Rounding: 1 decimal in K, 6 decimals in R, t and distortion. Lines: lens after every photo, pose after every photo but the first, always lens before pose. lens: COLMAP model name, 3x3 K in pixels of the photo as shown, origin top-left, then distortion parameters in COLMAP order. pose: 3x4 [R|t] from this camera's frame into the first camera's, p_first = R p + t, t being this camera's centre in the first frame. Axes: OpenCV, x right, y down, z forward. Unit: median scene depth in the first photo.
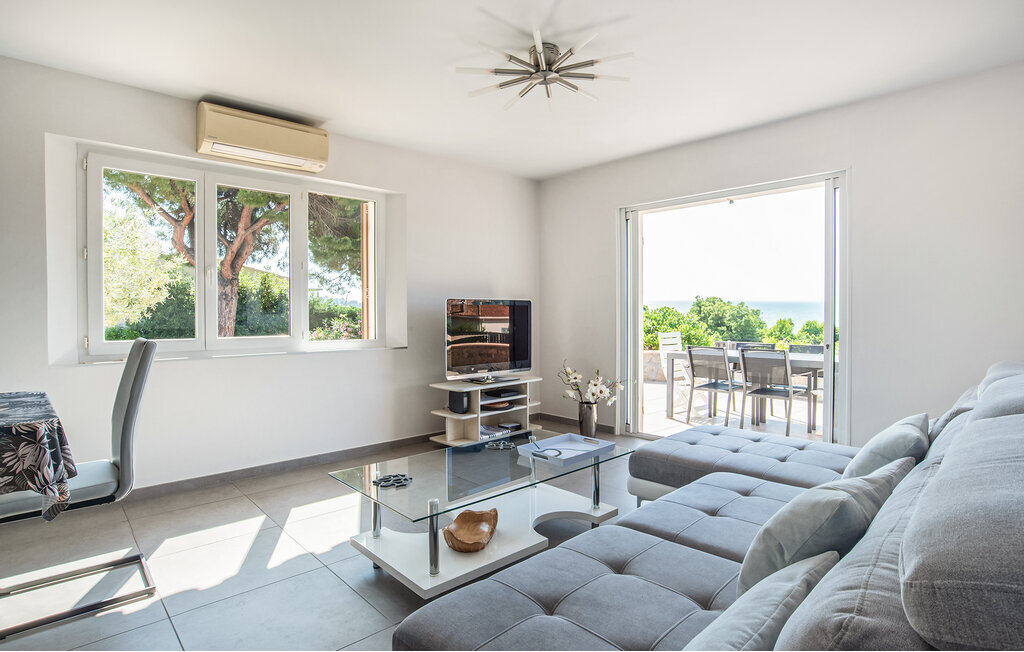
lens RADIAL K [[520.7, 0, 508.5], [0, 520.7, 322.5], [0, 0, 1]] dist [-0.041043, 0.008364]
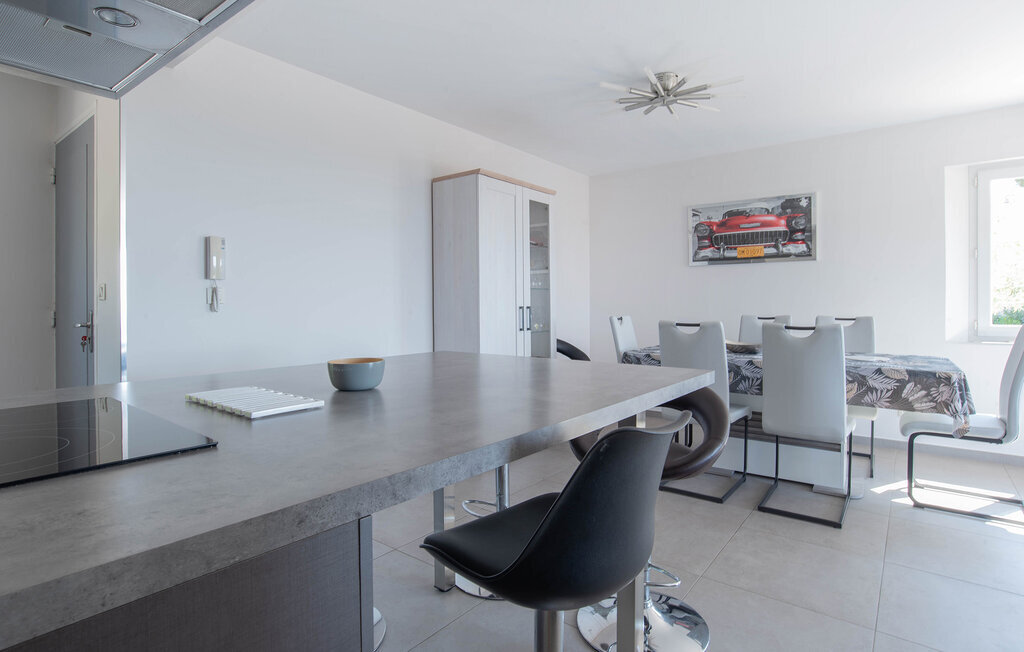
lens RADIAL K [[520.7, 0, 524.3], [0, 520.7, 301.3], [0, 0, 1]] dist [-0.041043, 0.008364]
pose [[0.167445, -0.001126, -0.985881, 0.353492], [-0.016035, 0.999864, -0.003865, 0.007479], [0.985751, 0.016456, 0.167404, -0.515276]]
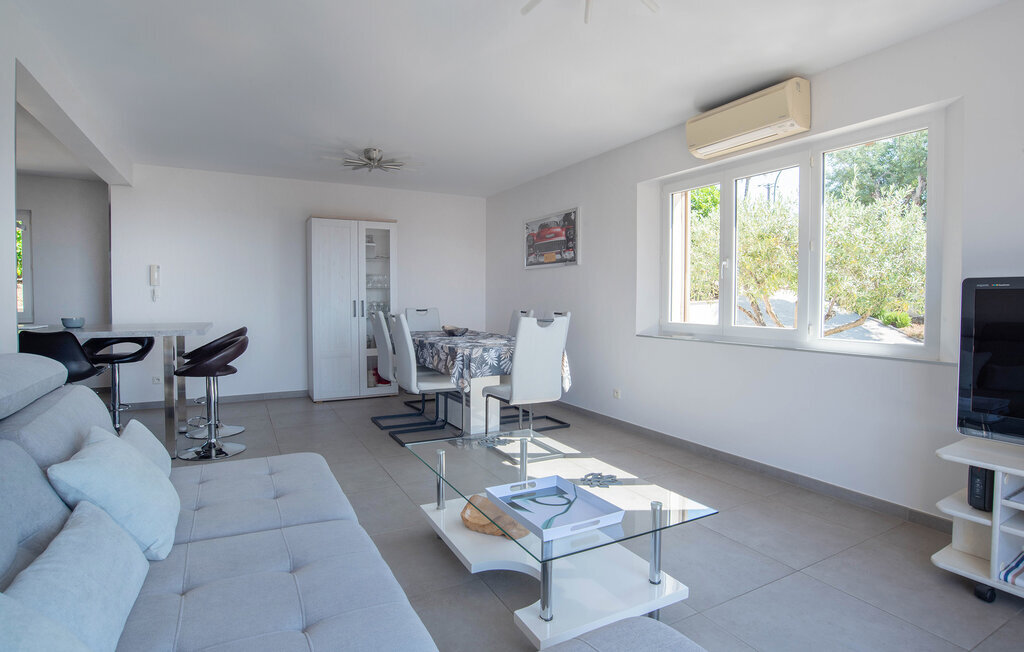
lens RADIAL K [[520.7, 0, 507.1], [0, 520.7, 314.8], [0, 0, 1]] dist [-0.041043, 0.008364]
pose [[-0.262830, 0.033813, -0.964249, 1.116012], [-0.023166, 0.998876, 0.041342, -0.046458], [0.964564, 0.033203, -0.261752, 1.603968]]
